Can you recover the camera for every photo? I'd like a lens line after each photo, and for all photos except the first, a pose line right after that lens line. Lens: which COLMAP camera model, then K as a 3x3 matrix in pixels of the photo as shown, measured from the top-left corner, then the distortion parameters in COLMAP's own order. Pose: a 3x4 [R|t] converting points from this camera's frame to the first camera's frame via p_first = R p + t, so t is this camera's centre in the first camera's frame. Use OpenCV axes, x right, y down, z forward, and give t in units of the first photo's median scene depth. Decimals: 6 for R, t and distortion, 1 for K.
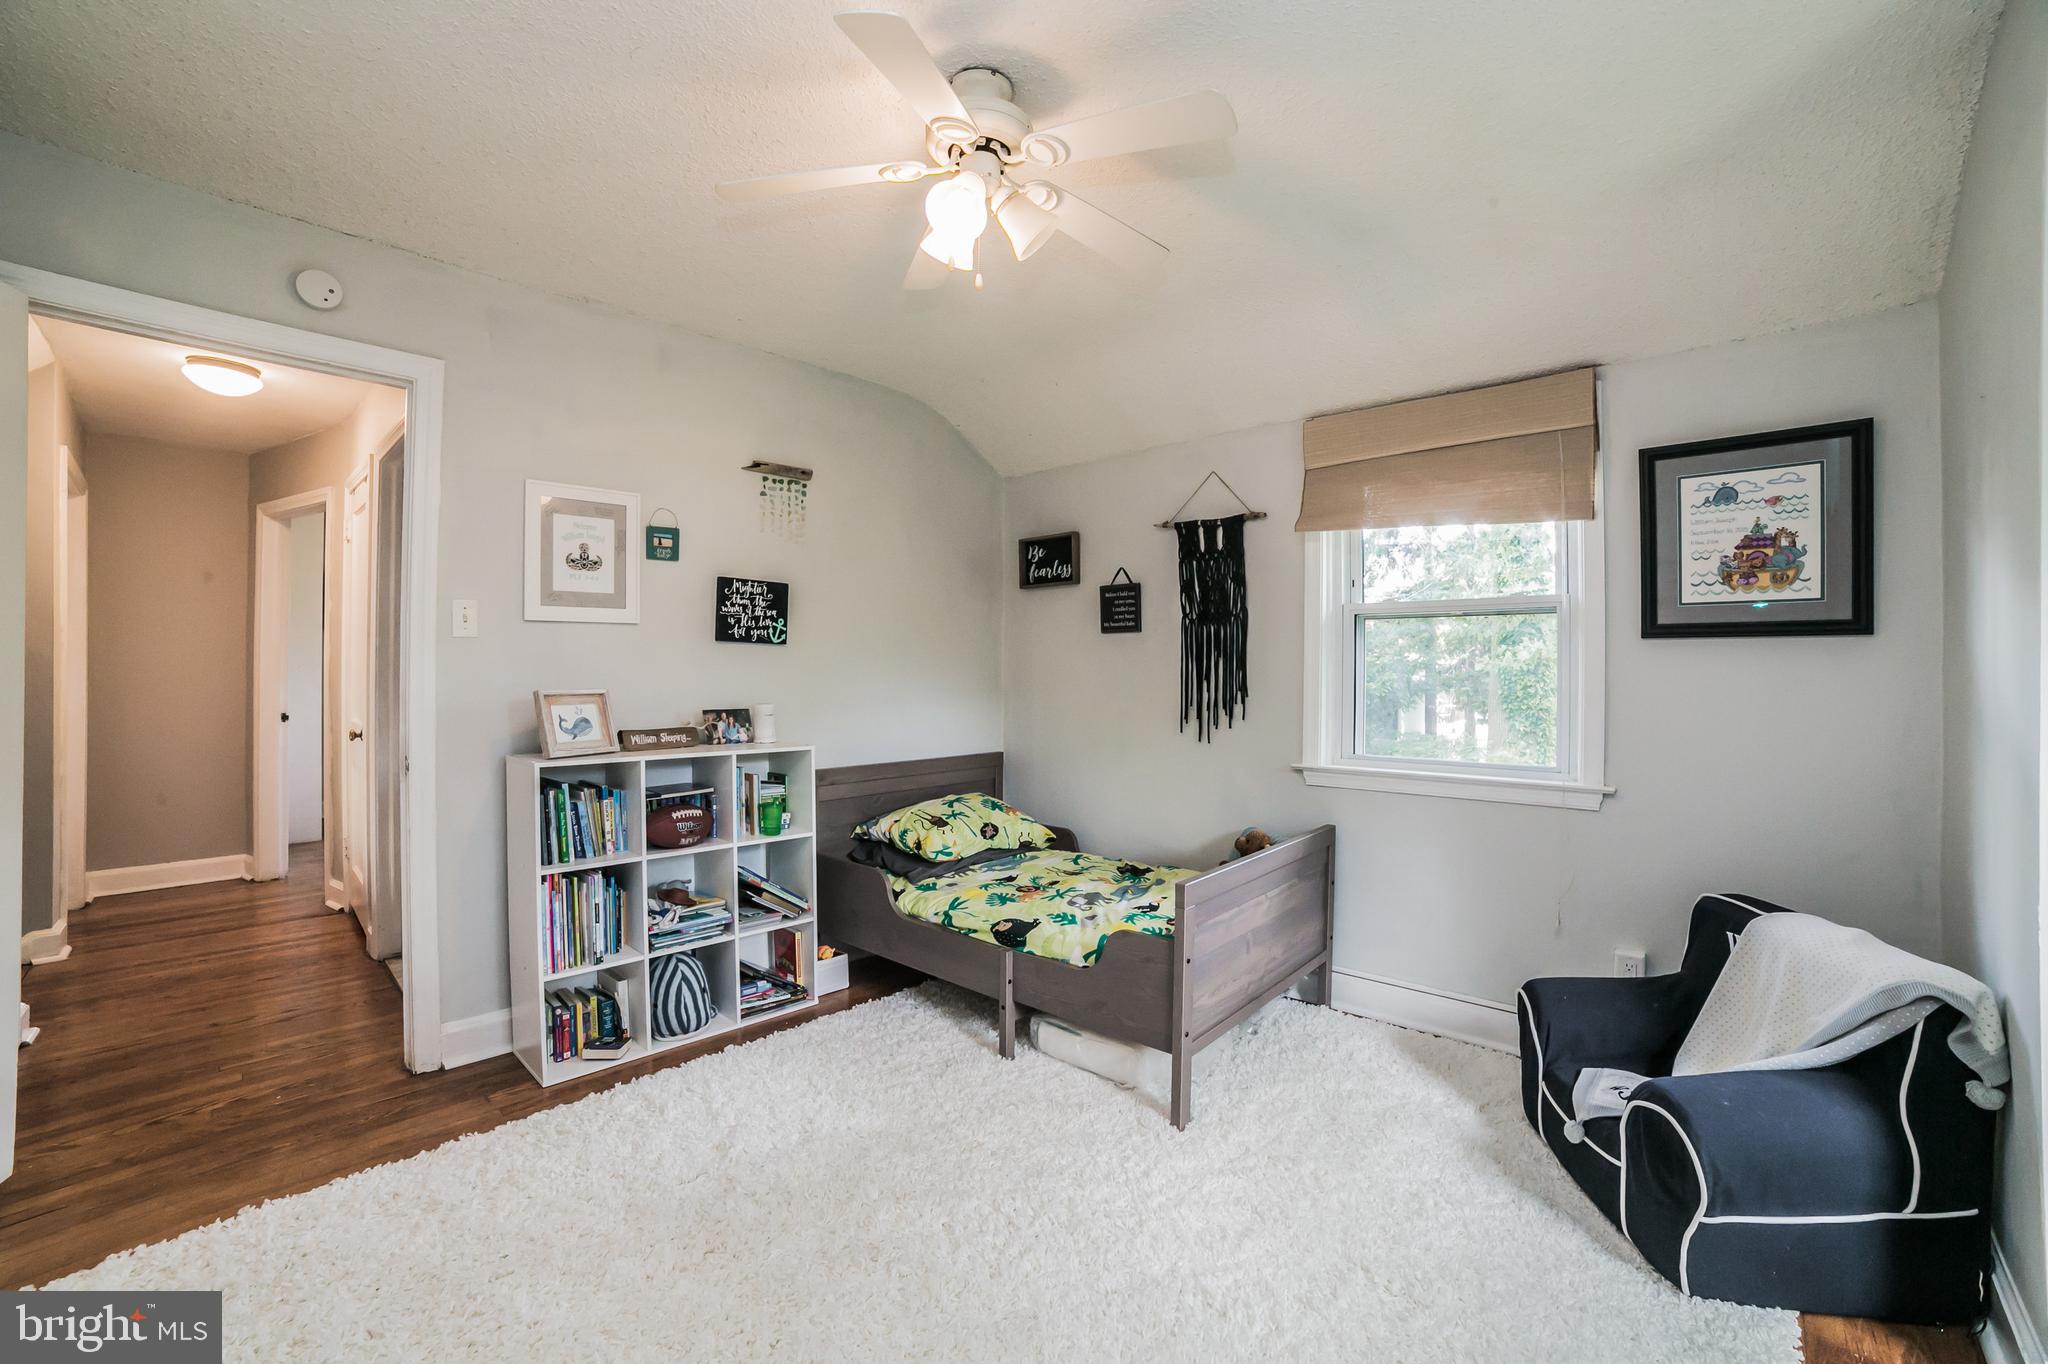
lens RADIAL K [[833.8, 0, 1018.5], [0, 833.8, 669.9], [0, 0, 1]] dist [-0.106833, 0.039335]
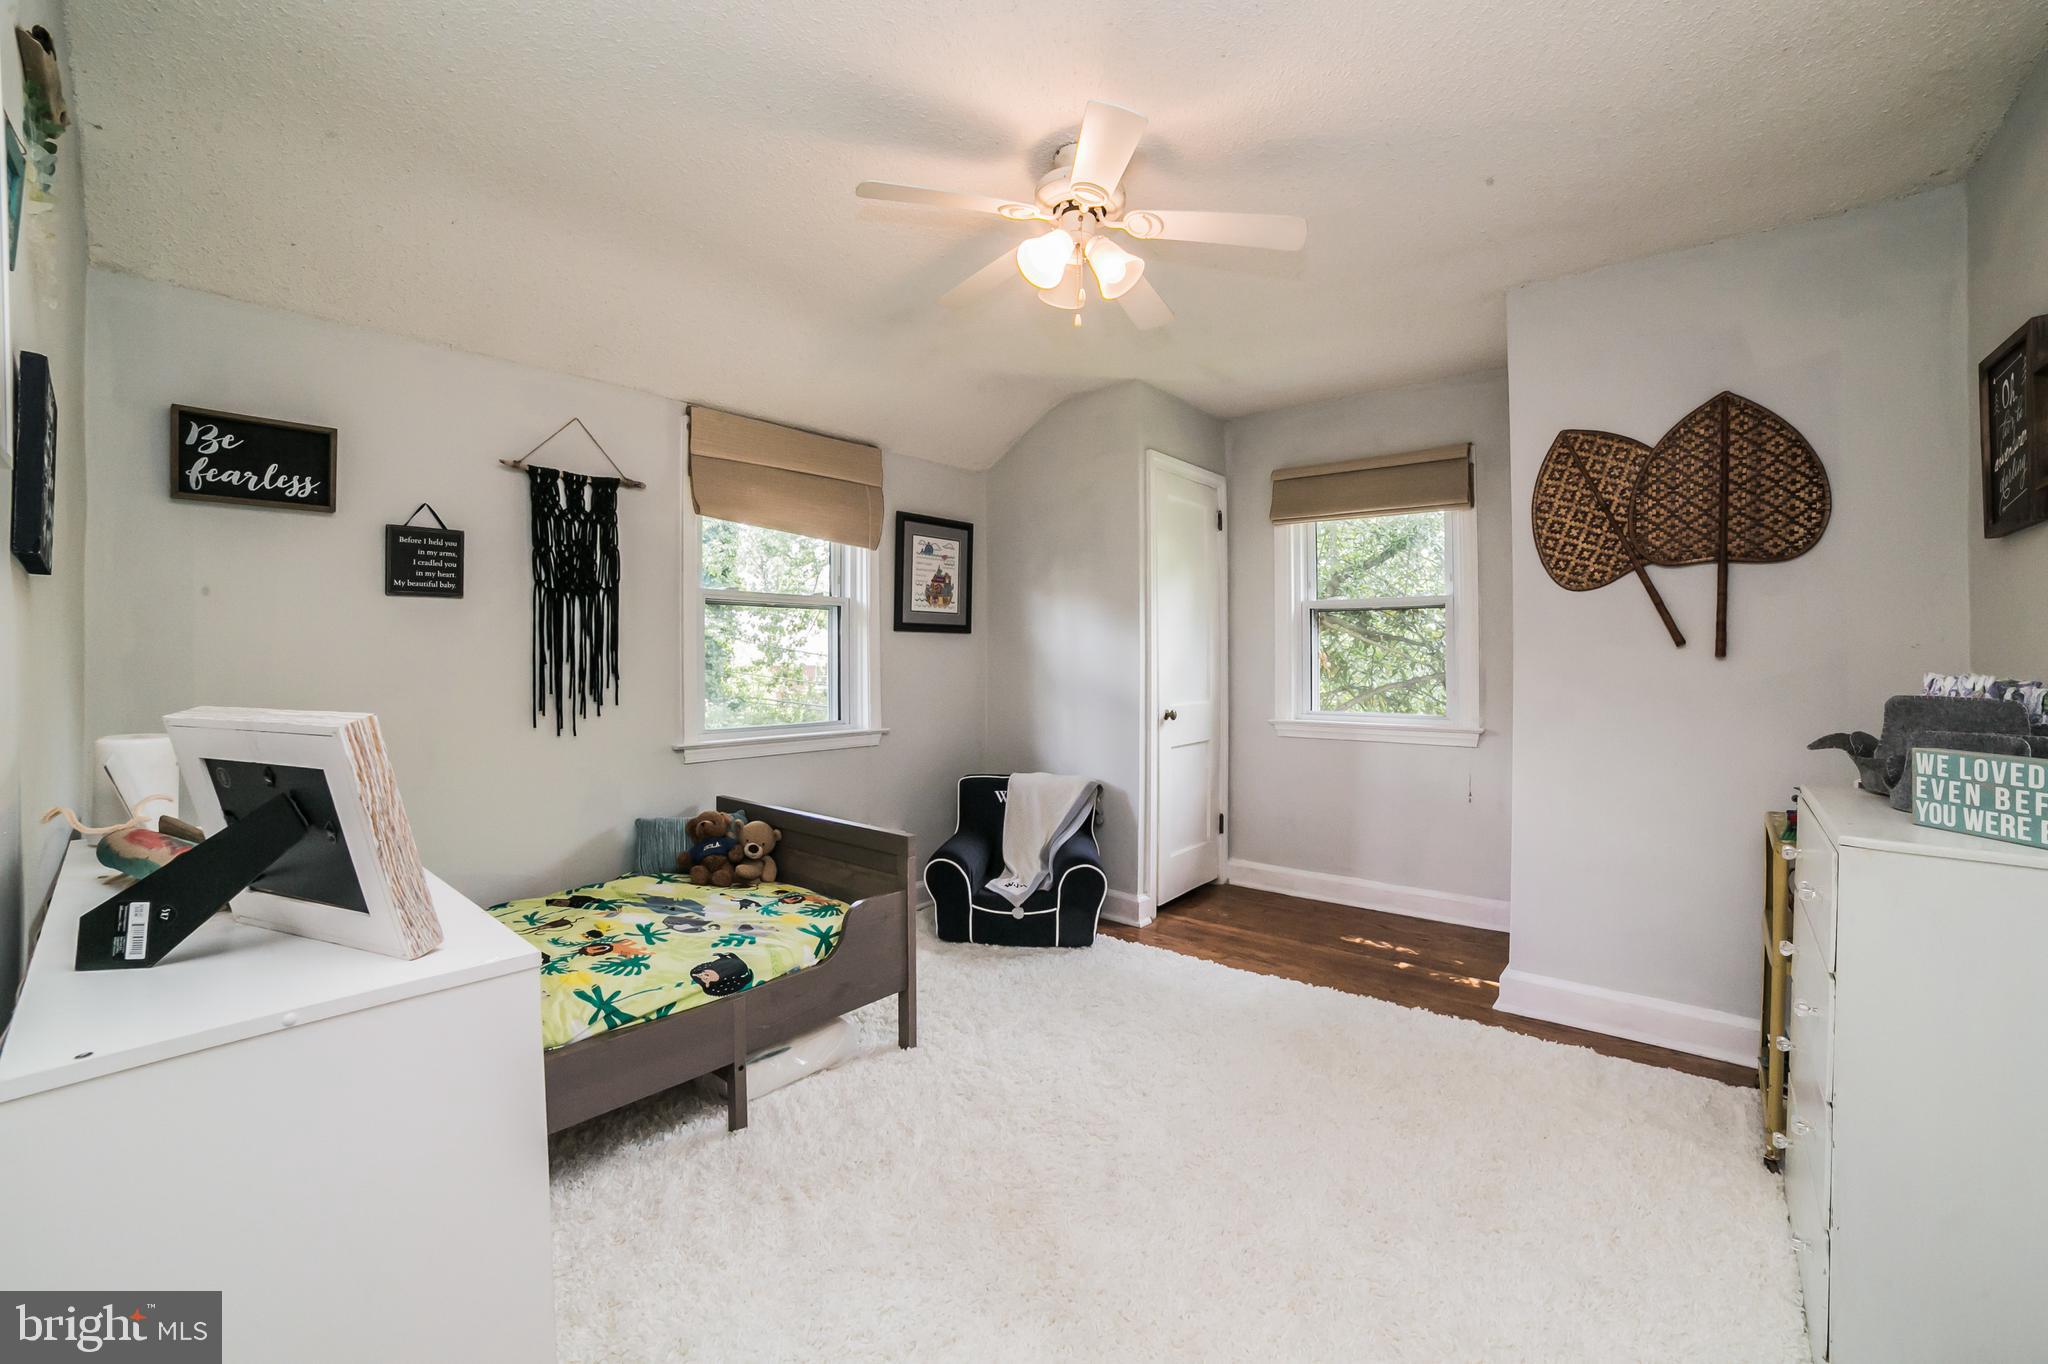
lens RADIAL K [[842.7, 0, 1027.4], [0, 842.7, 657.4], [0, 0, 1]] dist [-0.102462, 0.040812]
pose [[-0.037291, -0.007330, 0.999278, -0.744081], [-0.004612, 0.999964, 0.007163, -0.000718], [-0.999294, -0.004341, -0.037323, 0.668931]]
